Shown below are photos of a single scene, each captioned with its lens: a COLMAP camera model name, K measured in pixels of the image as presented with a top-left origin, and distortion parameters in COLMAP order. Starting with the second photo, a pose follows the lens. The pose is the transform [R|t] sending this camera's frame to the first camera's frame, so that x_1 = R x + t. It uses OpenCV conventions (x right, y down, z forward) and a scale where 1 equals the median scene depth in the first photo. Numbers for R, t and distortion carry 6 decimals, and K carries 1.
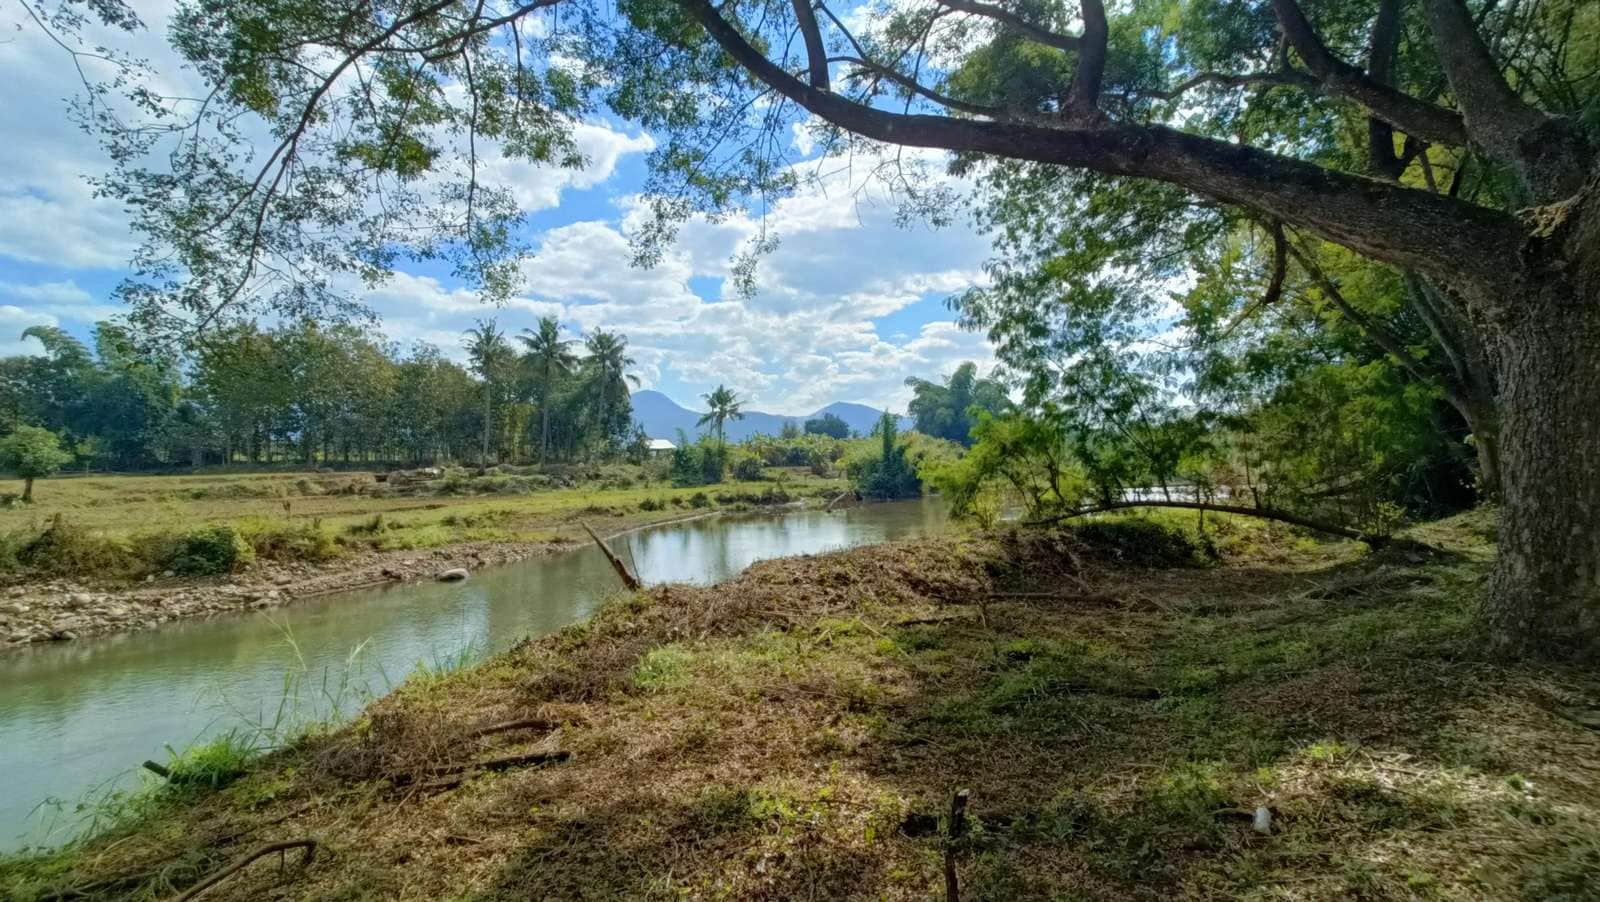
lens RADIAL K [[732.1, 0, 800.0], [0, 732.1, 451.0], [0, 0, 1]] dist [0.000577, 0.000047]
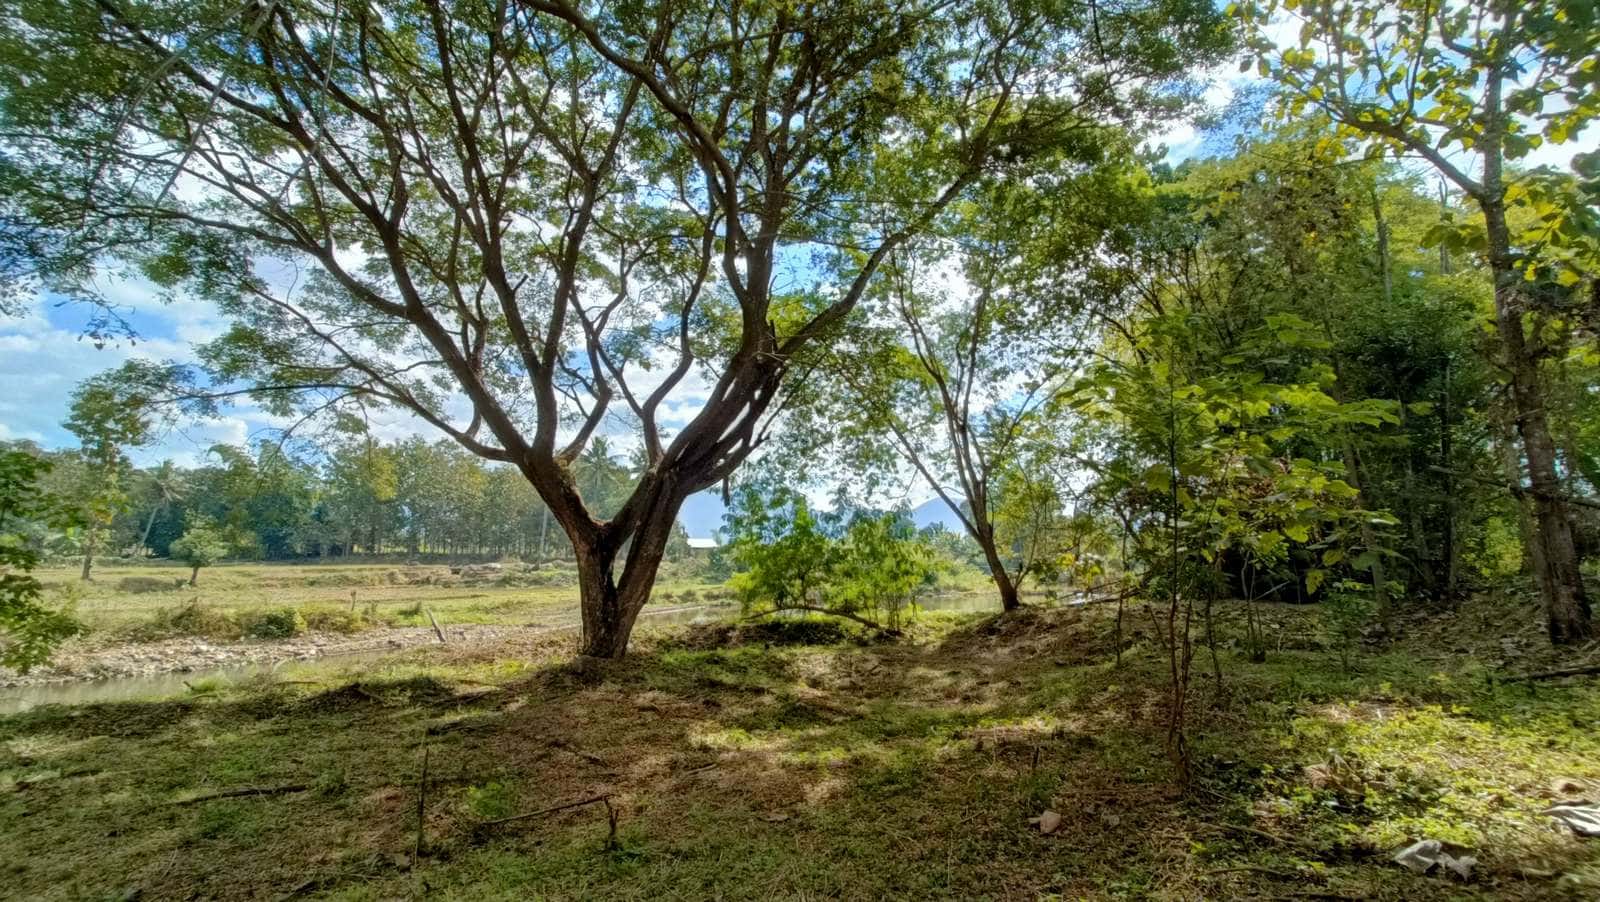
lens RADIAL K [[732.1, 0, 800.0], [0, 732.1, 451.0], [0, 0, 1]] dist [0.000577, 0.000047]
pose [[0.990802, -0.003255, -0.135277, 0.197449], [-0.014055, 0.991828, -0.126803, -0.017895], [0.134585, 0.127538, 0.982660, -0.170752]]
